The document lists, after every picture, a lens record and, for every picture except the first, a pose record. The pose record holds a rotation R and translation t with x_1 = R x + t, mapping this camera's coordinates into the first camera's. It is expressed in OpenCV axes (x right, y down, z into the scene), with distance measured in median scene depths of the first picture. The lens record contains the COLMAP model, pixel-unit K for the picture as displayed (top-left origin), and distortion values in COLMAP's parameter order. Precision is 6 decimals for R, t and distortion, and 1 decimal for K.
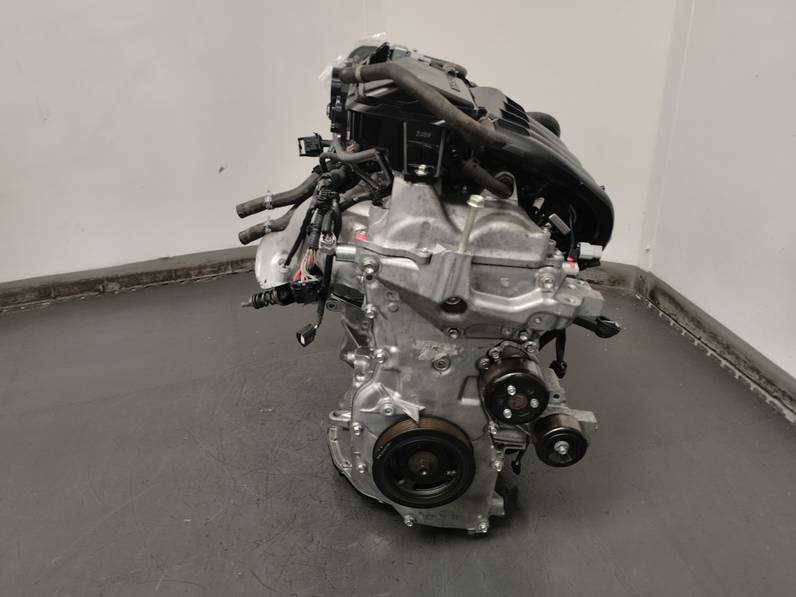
lens RADIAL K [[638.2, 0, 398.0], [0, 638.2, 298.5], [0, 0, 1]] dist [0.063770, -0.101517]
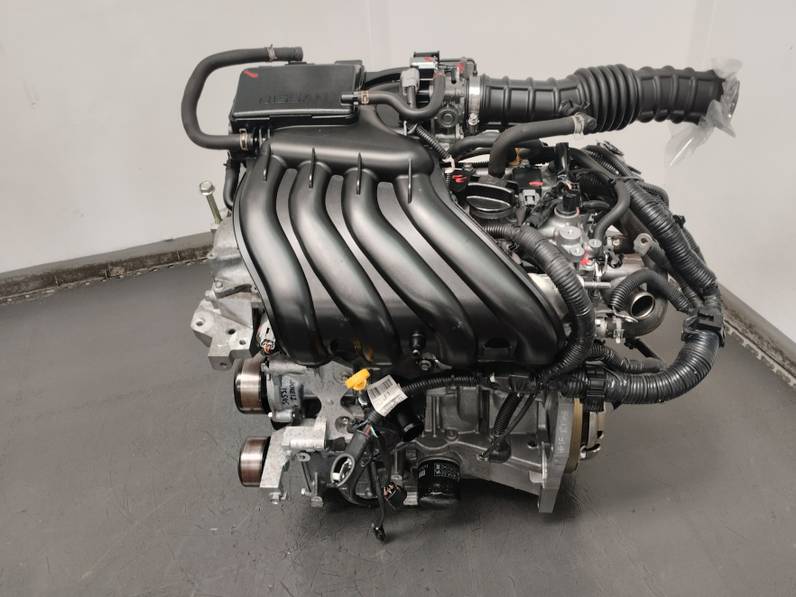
lens RADIAL K [[638.2, 0, 398.0], [0, 638.2, 298.5], [0, 0, 1]] dist [0.063770, -0.101517]
pose [[0.999543, -0.030183, -0.001869, -0.021420], [0.030219, 0.994610, 0.099189, -0.080728], [-0.001135, -0.099200, 0.995067, 0.029293]]
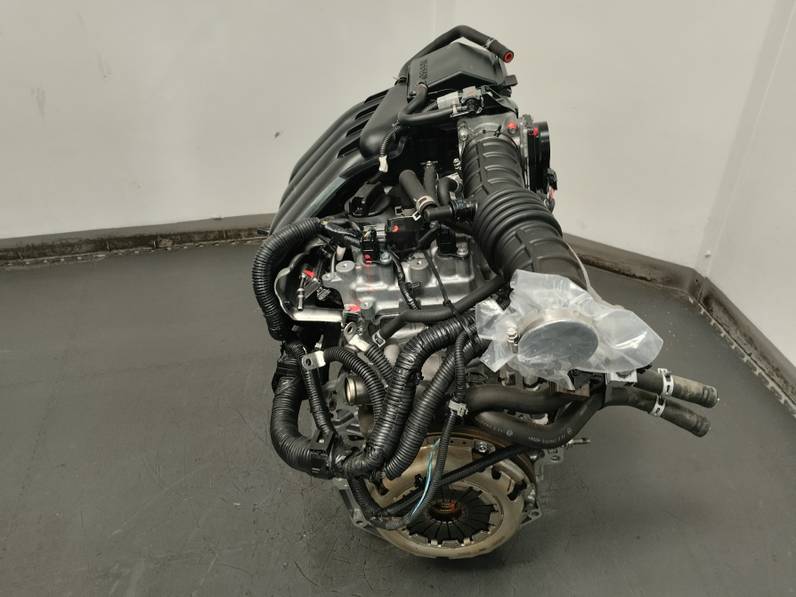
lens RADIAL K [[644.7, 0, 398.0], [0, 644.7, 298.5], [0, 0, 1]] dist [0.052596, -0.090188]
pose [[0.995661, 0.080771, -0.046198, -0.030776], [-0.074664, 0.989796, 0.121366, -0.110441], [0.055529, -0.117390, 0.991532, -0.006666]]
